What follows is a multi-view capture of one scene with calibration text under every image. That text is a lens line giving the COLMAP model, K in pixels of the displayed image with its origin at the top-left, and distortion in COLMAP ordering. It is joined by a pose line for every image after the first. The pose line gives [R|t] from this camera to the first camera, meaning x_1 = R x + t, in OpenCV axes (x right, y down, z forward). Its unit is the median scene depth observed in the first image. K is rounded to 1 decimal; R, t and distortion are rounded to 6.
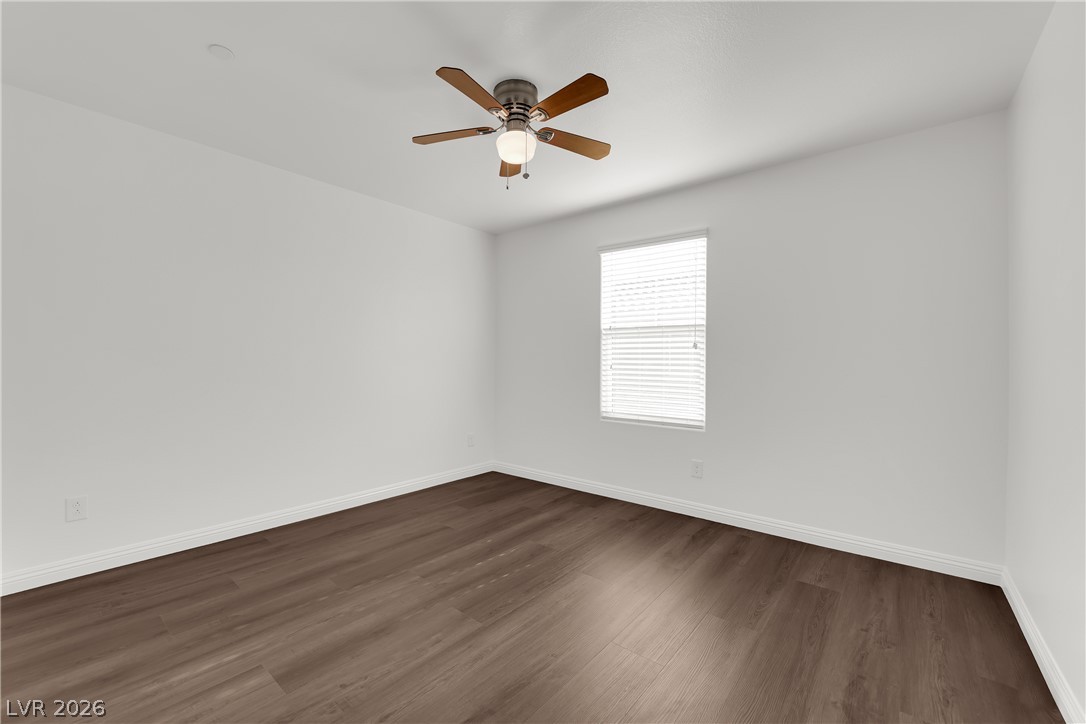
lens RADIAL K [[437.7, 0, 538.9], [0, 437.7, 363.5], [0, 0, 1]] dist [-0.008530, -0.004289]
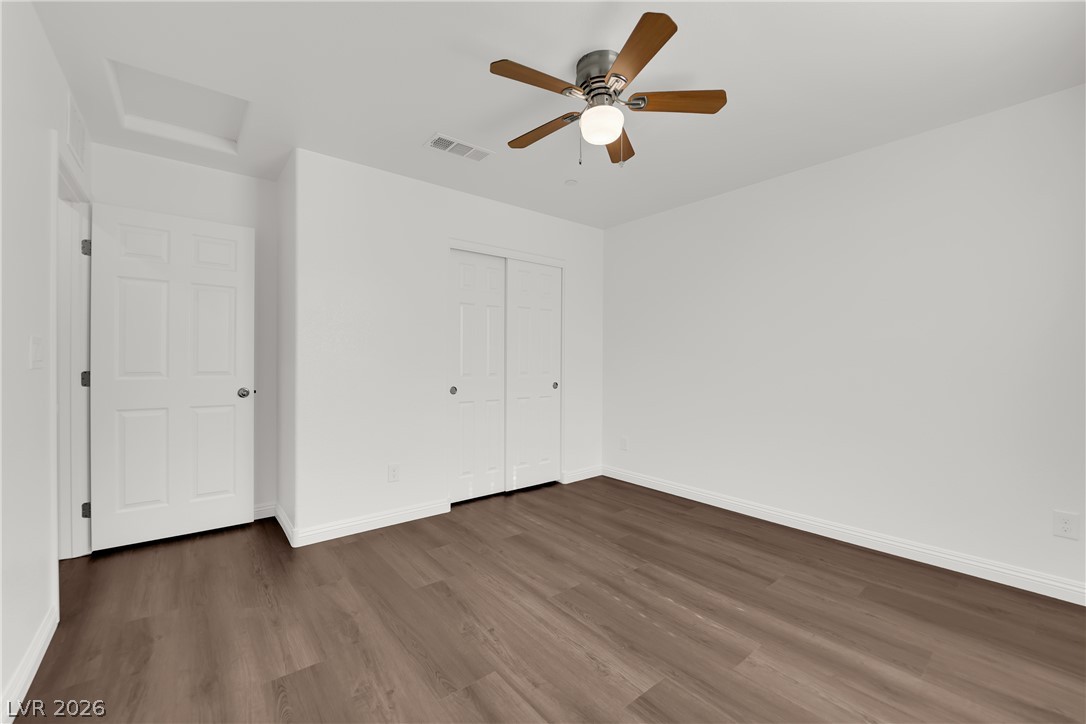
lens RADIAL K [[437.7, 0, 538.9], [0, 437.7, 363.5], [0, 0, 1]] dist [-0.008530, -0.004289]
pose [[-0.190811, 0.000814, -0.981626, 0.811547], [-0.009325, 0.999953, 0.002642, -0.003694], [0.981583, 0.009658, -0.190794, 0.981468]]
